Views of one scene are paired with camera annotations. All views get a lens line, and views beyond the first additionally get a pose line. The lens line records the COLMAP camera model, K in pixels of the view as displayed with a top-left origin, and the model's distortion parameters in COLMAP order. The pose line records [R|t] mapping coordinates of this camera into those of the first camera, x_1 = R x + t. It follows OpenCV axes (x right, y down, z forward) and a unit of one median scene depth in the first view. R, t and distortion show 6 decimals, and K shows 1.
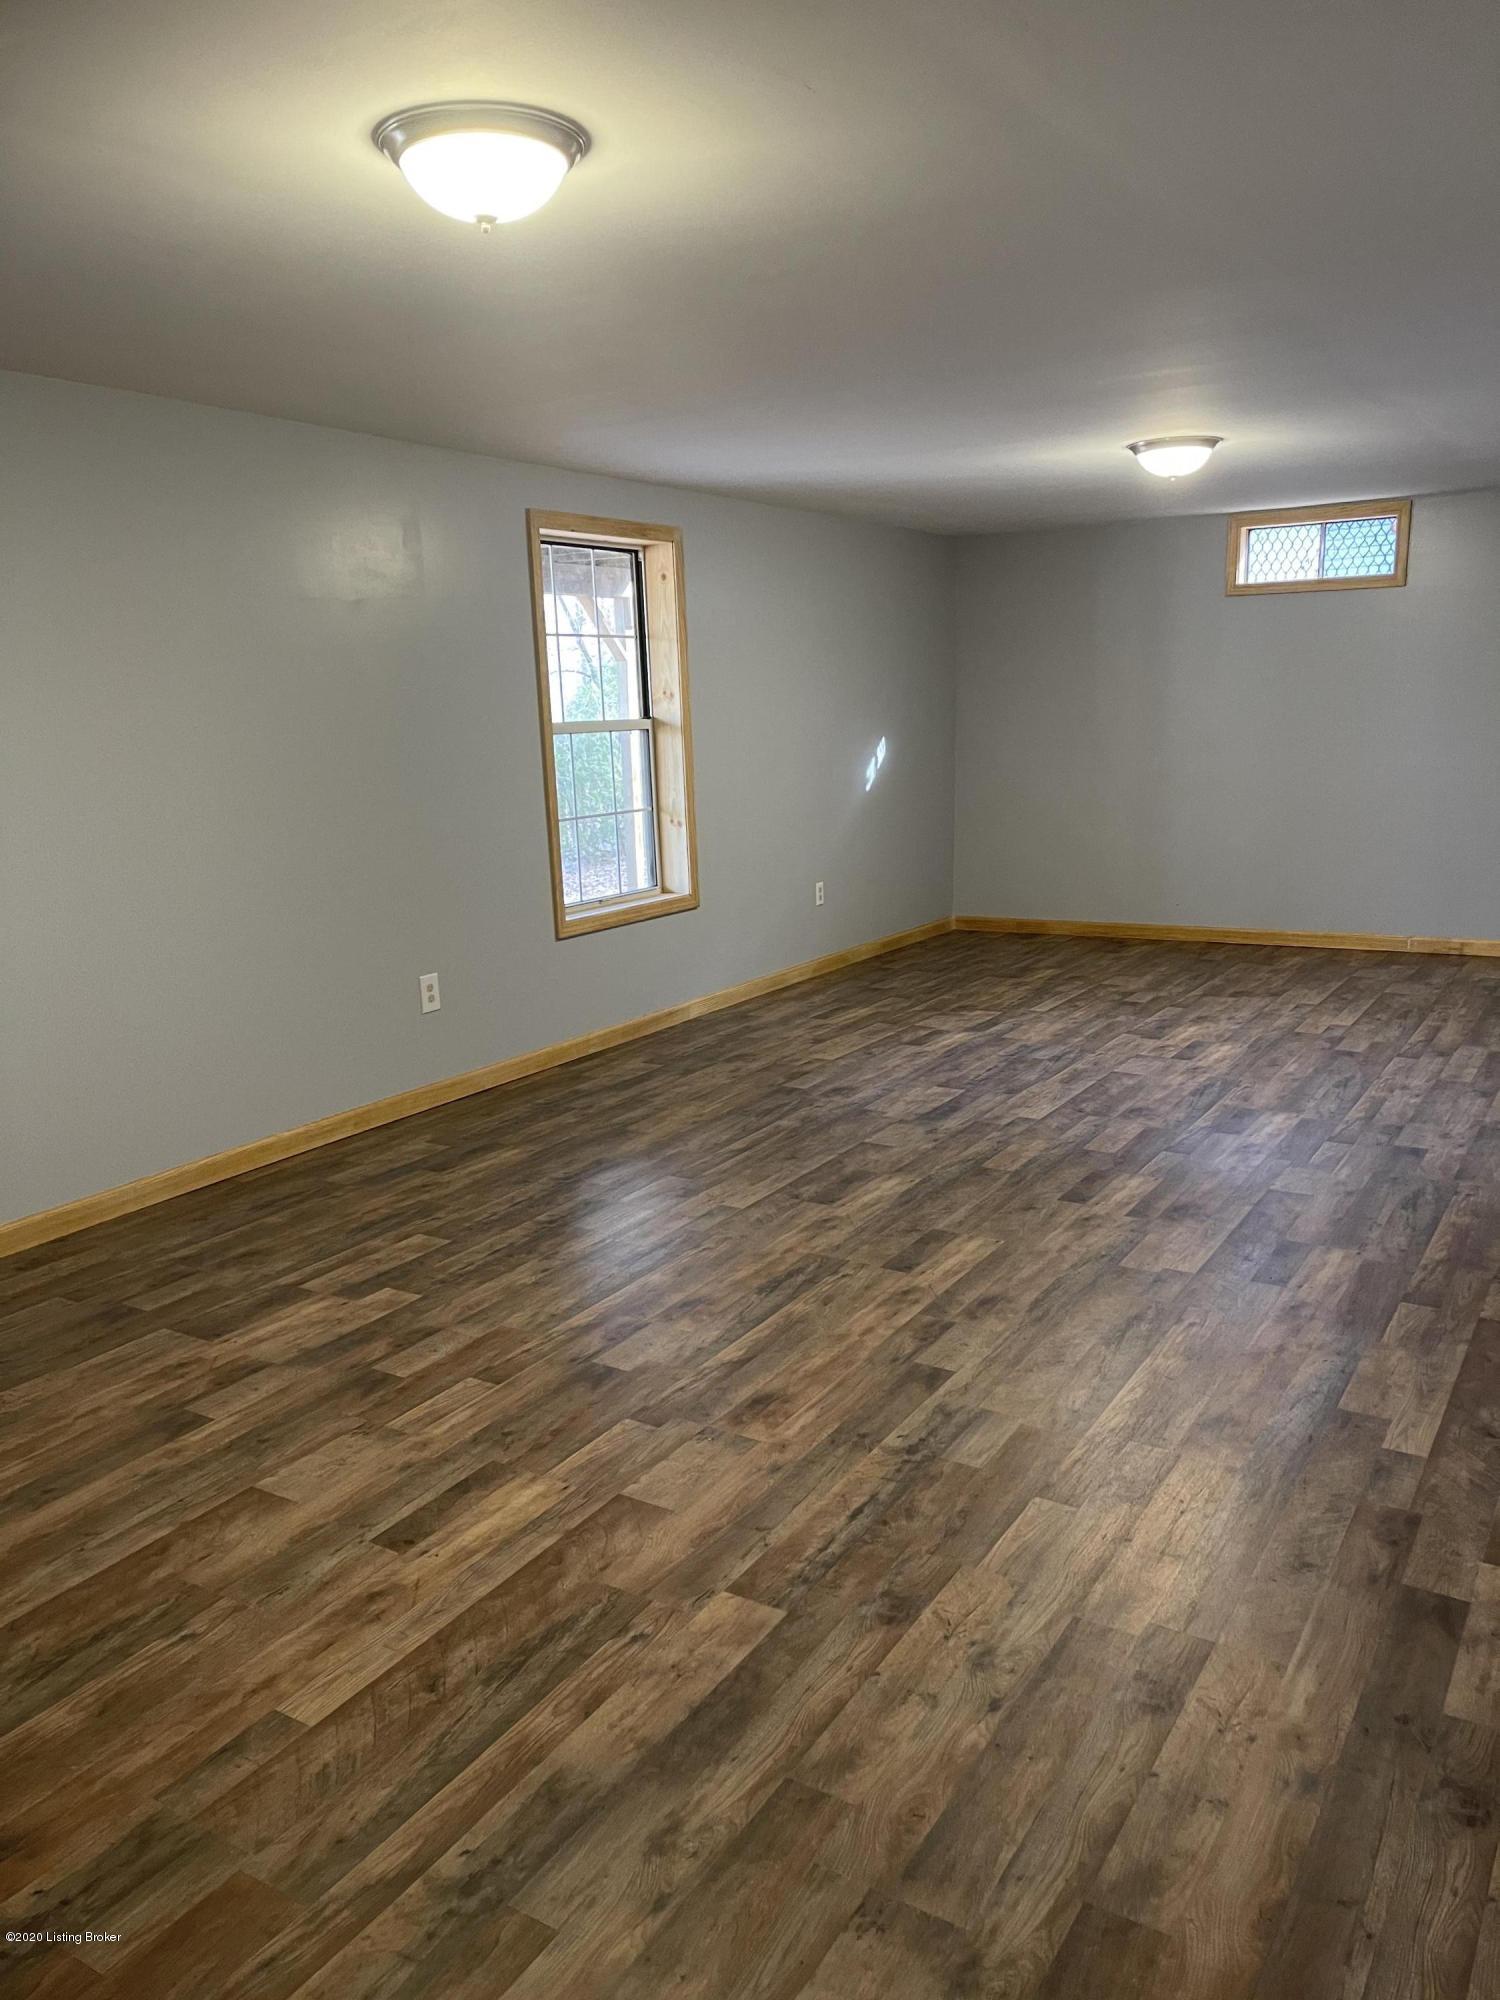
lens RADIAL K [[1504.7, 0, 746.7], [0, 1504.7, 1001.2], [0, 0, 1]] dist [0.054161, -0.004252]
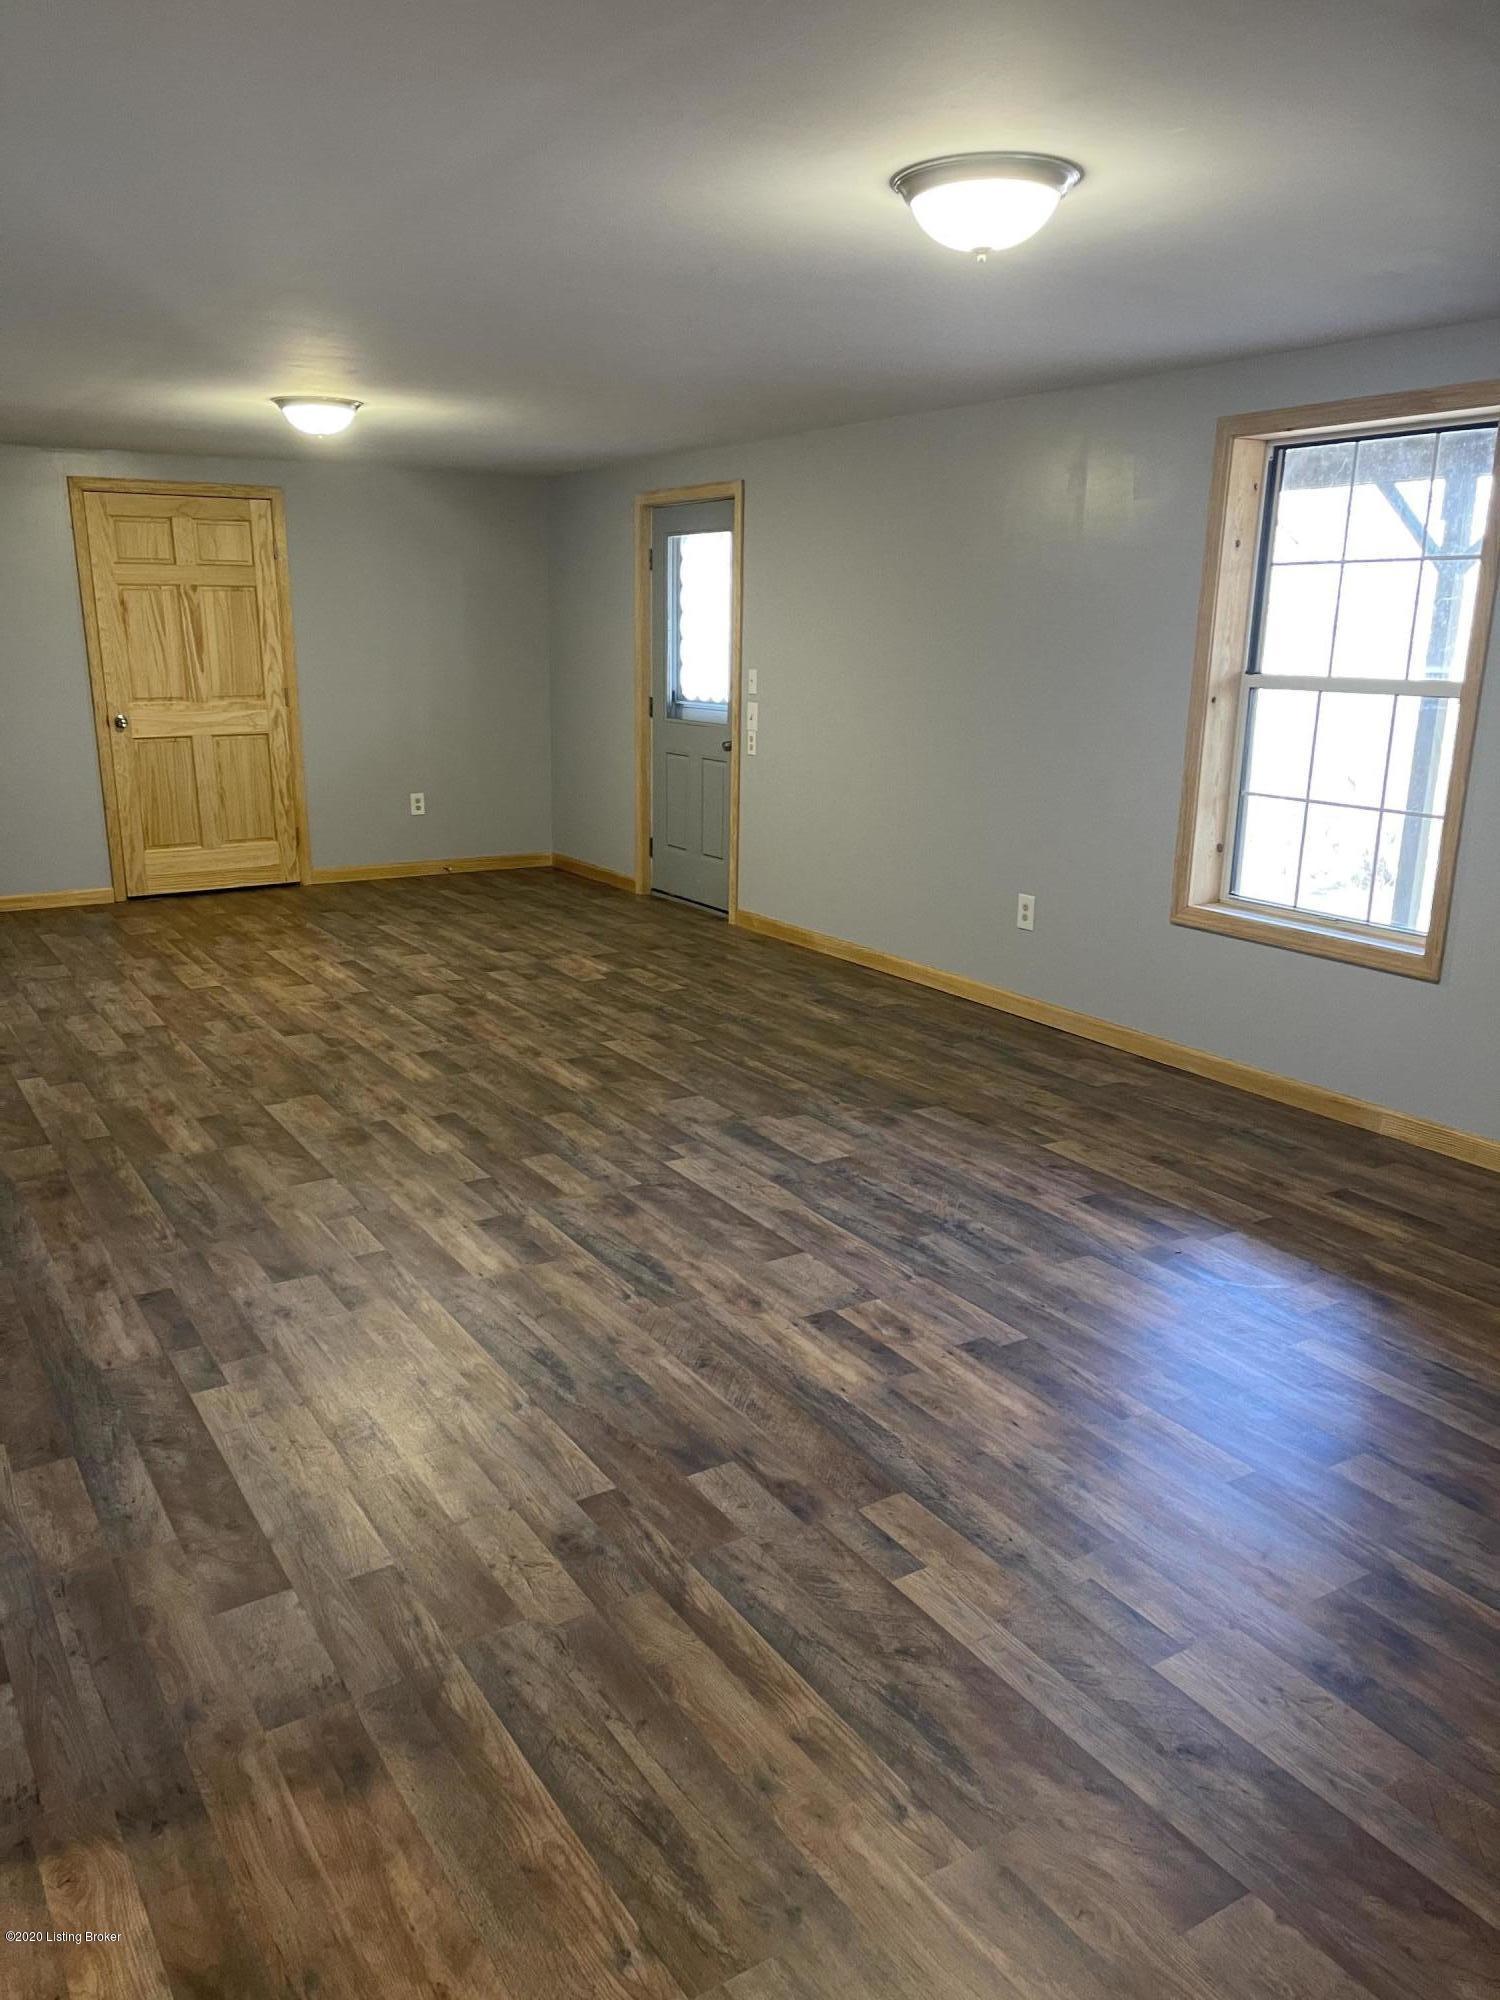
lens RADIAL K [[1504.7, 0, 745.3], [0, 1504.7, 1002.2], [0, 0, 1]] dist [0.054161, -0.004252]
pose [[-0.435431, 0.250166, -0.864764, 0.917473], [-0.173425, 0.919307, 0.353268, -0.324655], [0.883359, 0.303796, -0.356909, 1.362064]]
